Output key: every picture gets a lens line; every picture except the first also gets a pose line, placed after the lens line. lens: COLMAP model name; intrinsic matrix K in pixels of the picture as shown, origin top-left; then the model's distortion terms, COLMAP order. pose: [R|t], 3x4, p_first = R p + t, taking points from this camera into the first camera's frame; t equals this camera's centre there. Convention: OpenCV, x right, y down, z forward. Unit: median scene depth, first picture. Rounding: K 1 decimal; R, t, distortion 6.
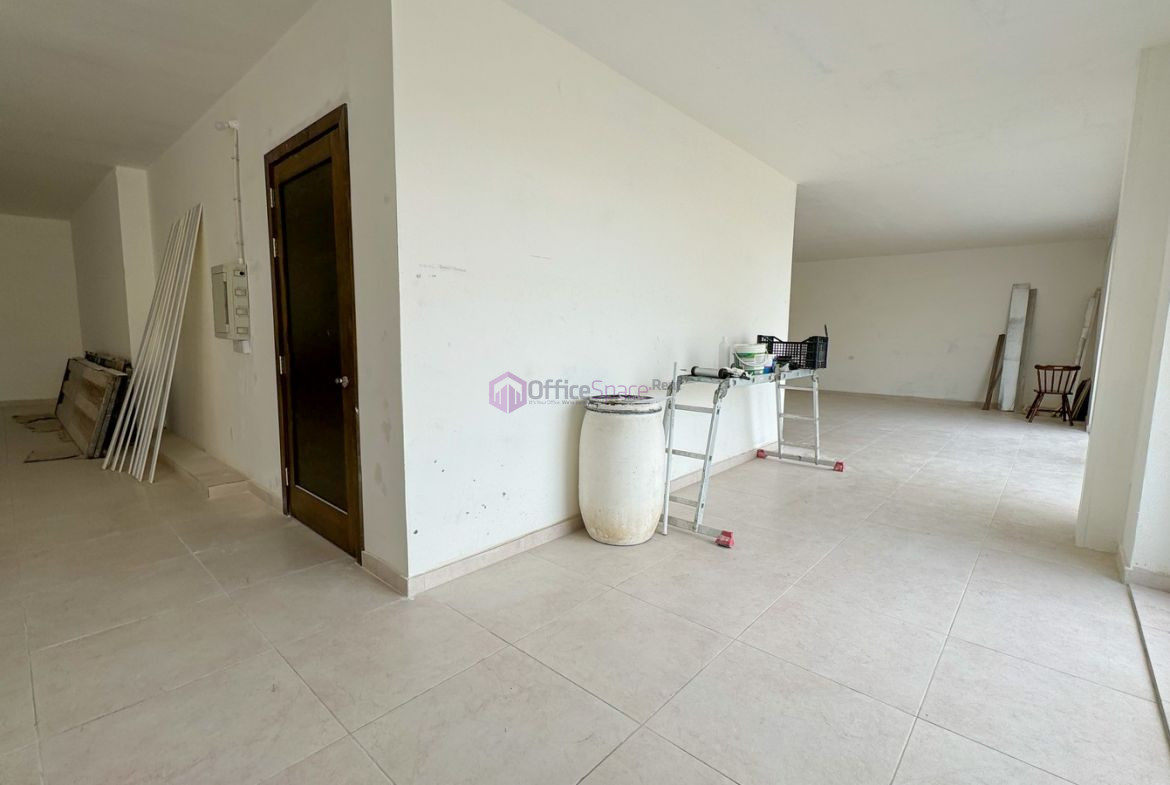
lens RADIAL K [[514.9, 0, 598.9], [0, 514.9, 395.3], [0, 0, 1]] dist [-0.001359, -0.000018]
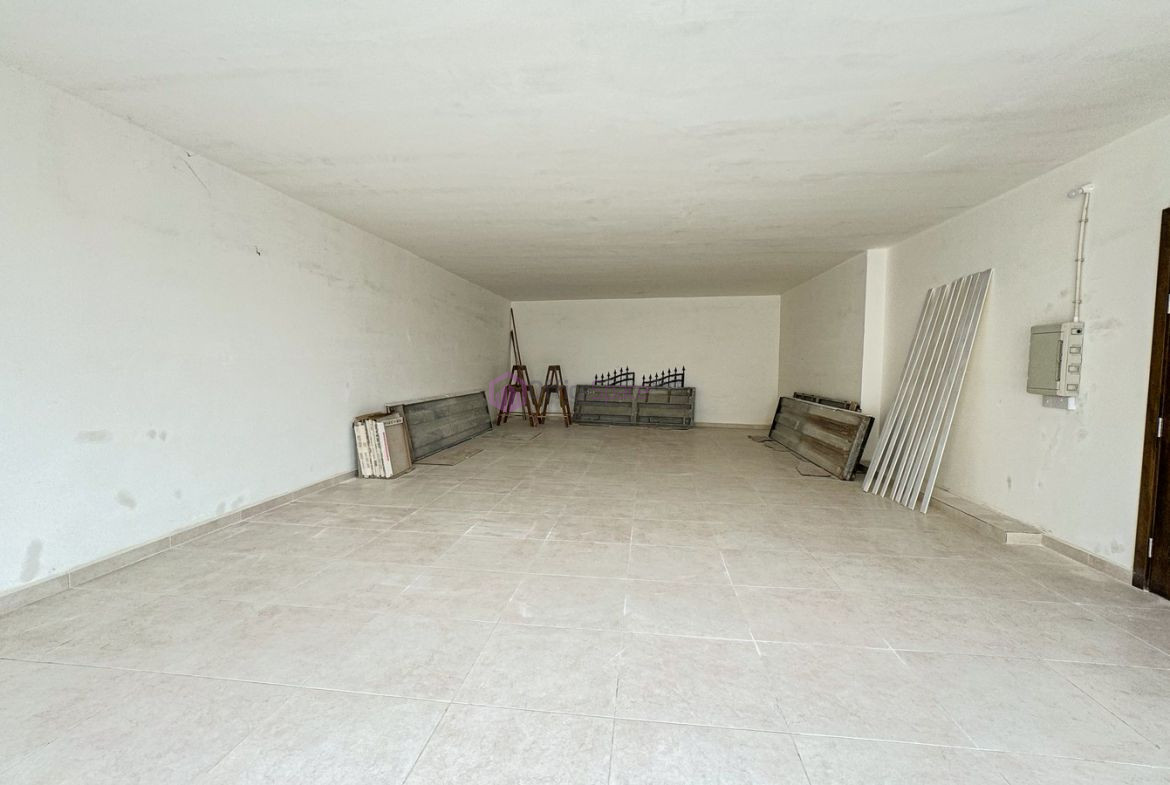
lens RADIAL K [[514.9, 0, 598.9], [0, 514.9, 395.3], [0, 0, 1]] dist [-0.001359, -0.000018]
pose [[0.577315, 0.038278, -0.815624, -0.328946], [-0.096925, 0.995051, -0.021907, 0.001817], [0.810748, 0.091702, 0.578168, -0.275879]]
